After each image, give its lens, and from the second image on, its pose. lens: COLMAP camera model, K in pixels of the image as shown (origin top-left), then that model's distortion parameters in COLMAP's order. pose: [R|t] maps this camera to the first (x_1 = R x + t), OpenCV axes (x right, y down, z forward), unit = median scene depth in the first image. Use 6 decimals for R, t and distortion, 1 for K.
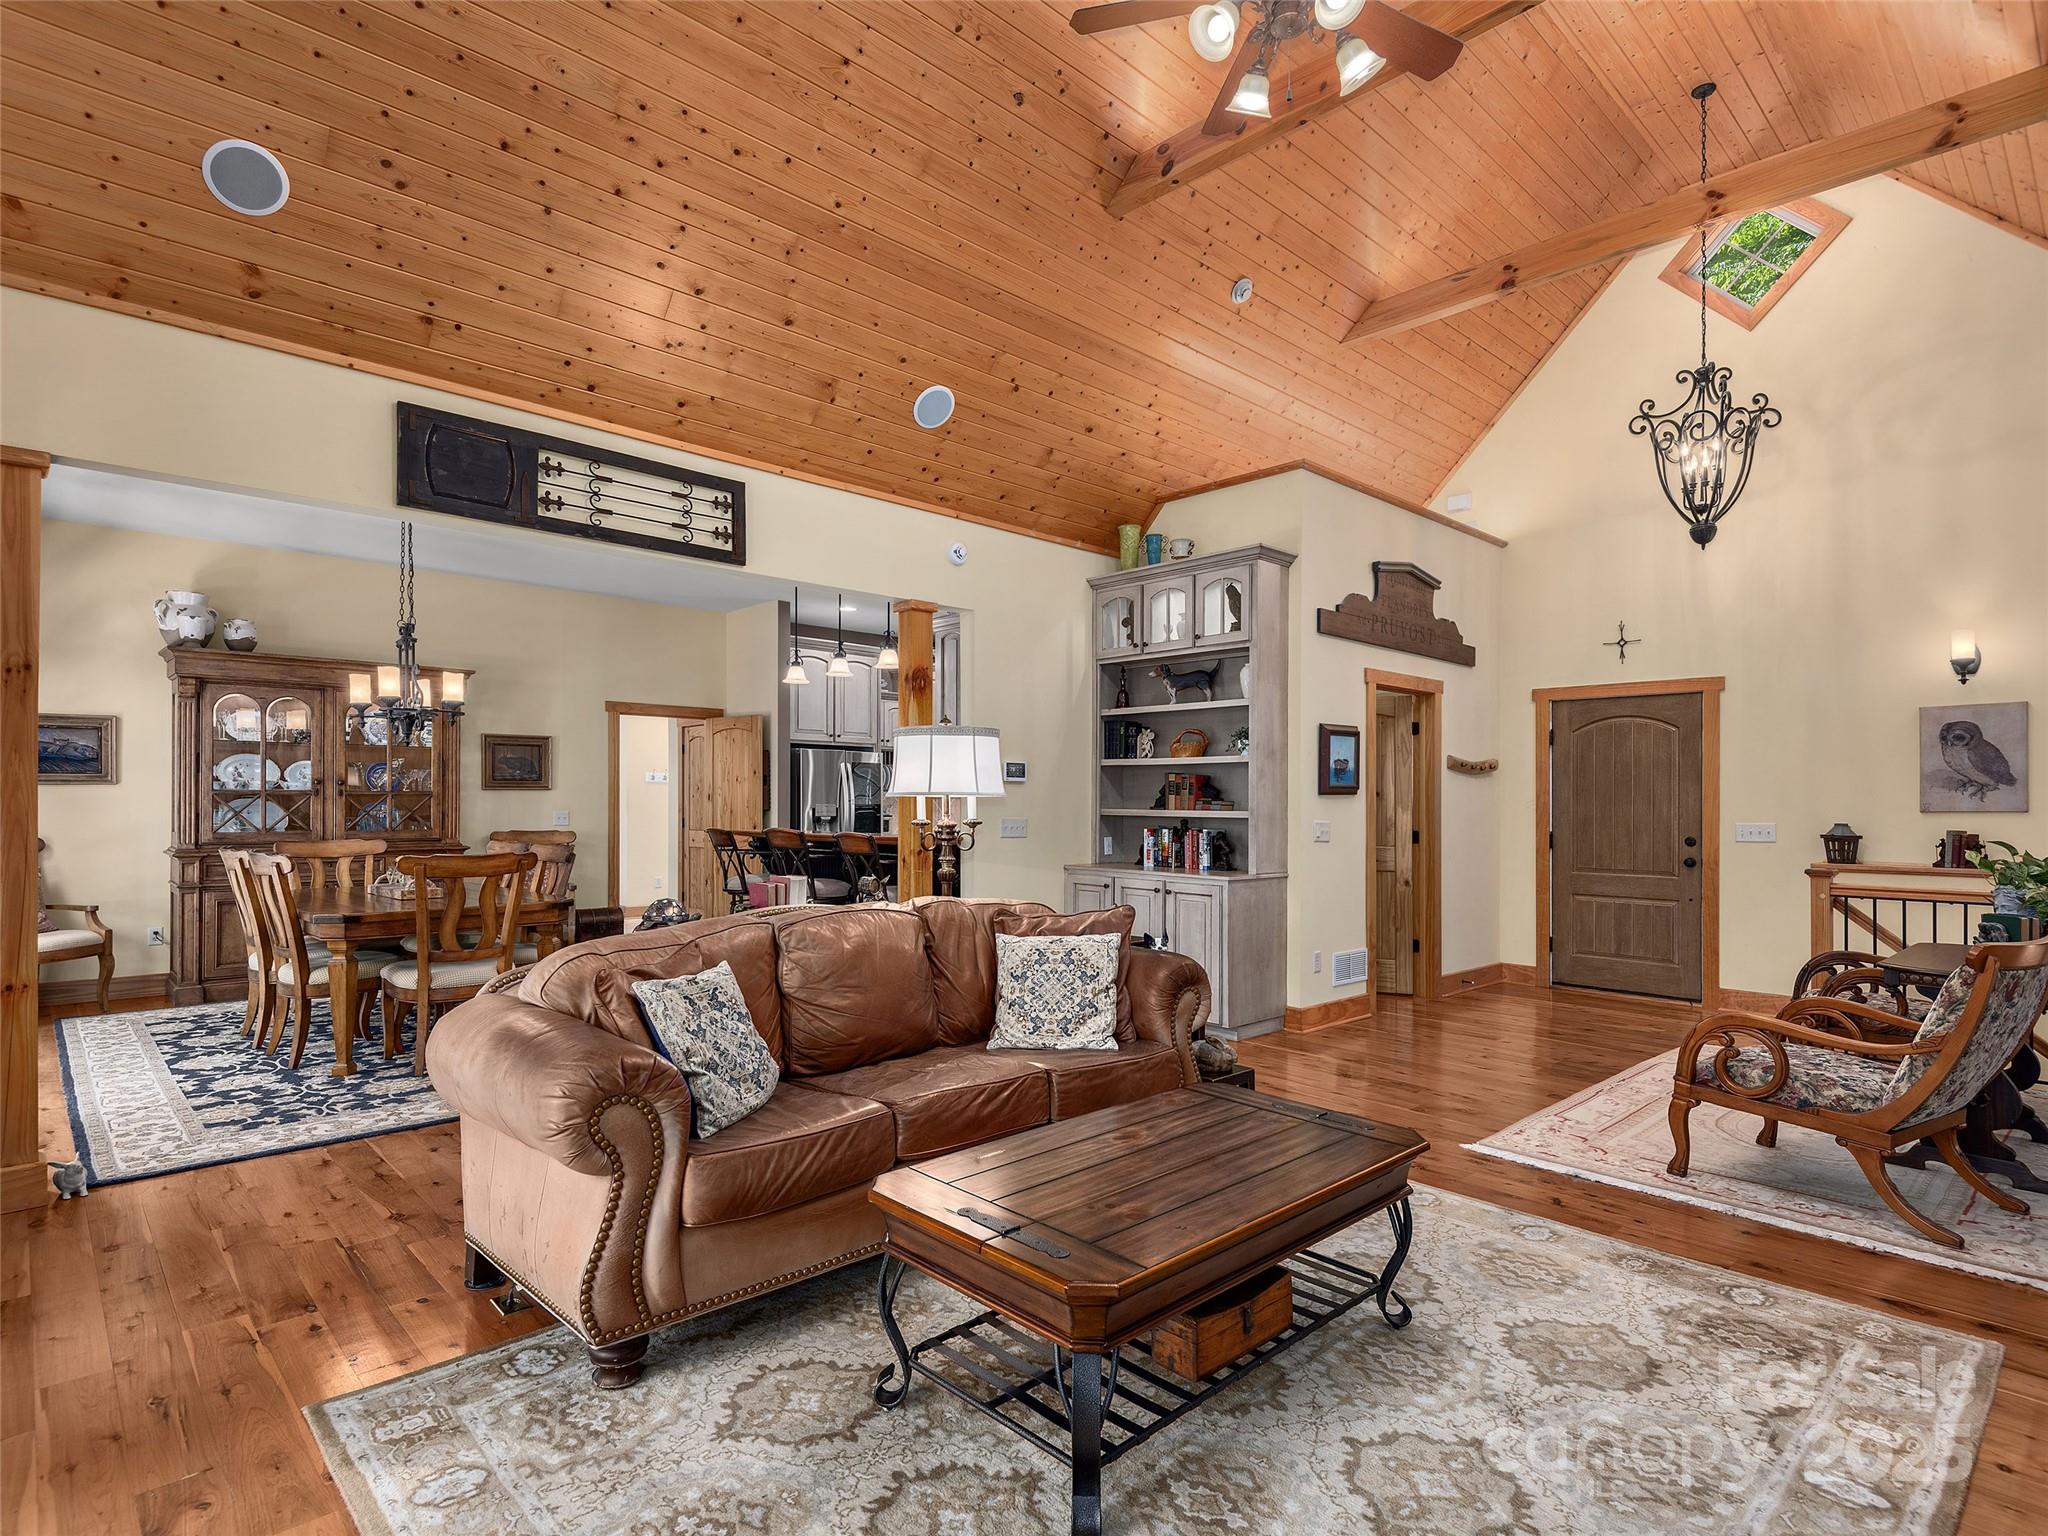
lens RADIAL K [[1062.7, 0, 1028.2], [0, 1062.7, 774.2], [0, 0, 1]] dist [0.035618, -0.028233]
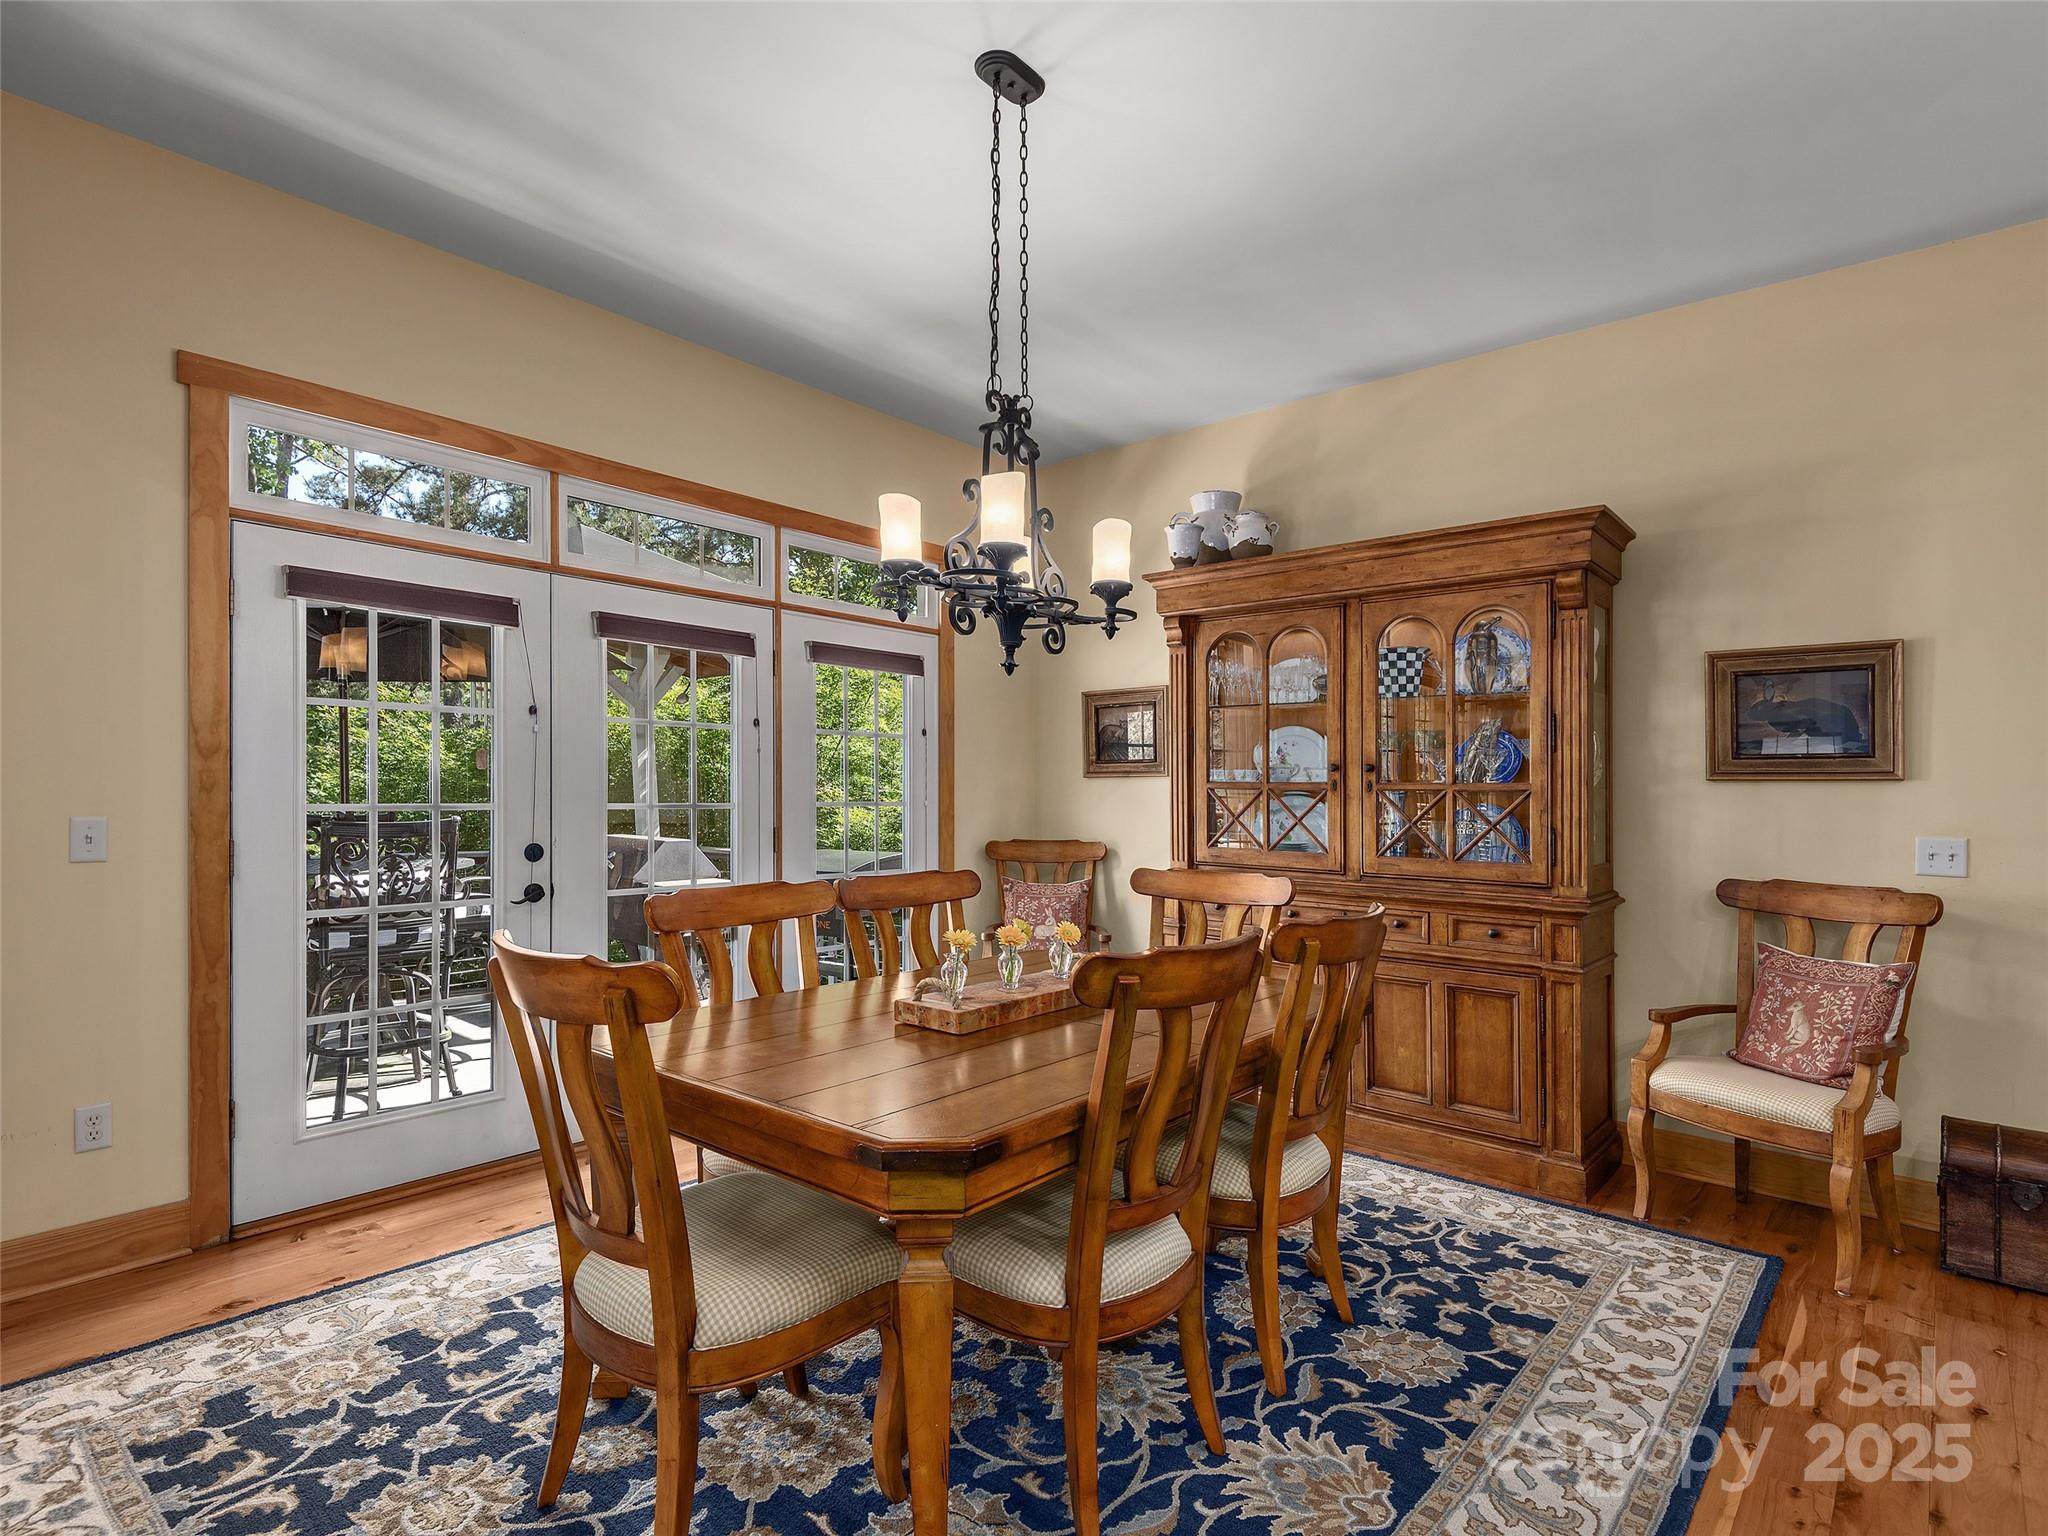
lens RADIAL K [[1062.7, 0, 1028.2], [0, 1062.7, 774.2], [0, 0, 1]] dist [0.035618, -0.028233]
pose [[0.095783, -0.015612, -0.995280, -0.170711], [0.011062, 0.999832, -0.014619, 0.027132], [0.995341, -0.009609, 0.095940, 1.206964]]
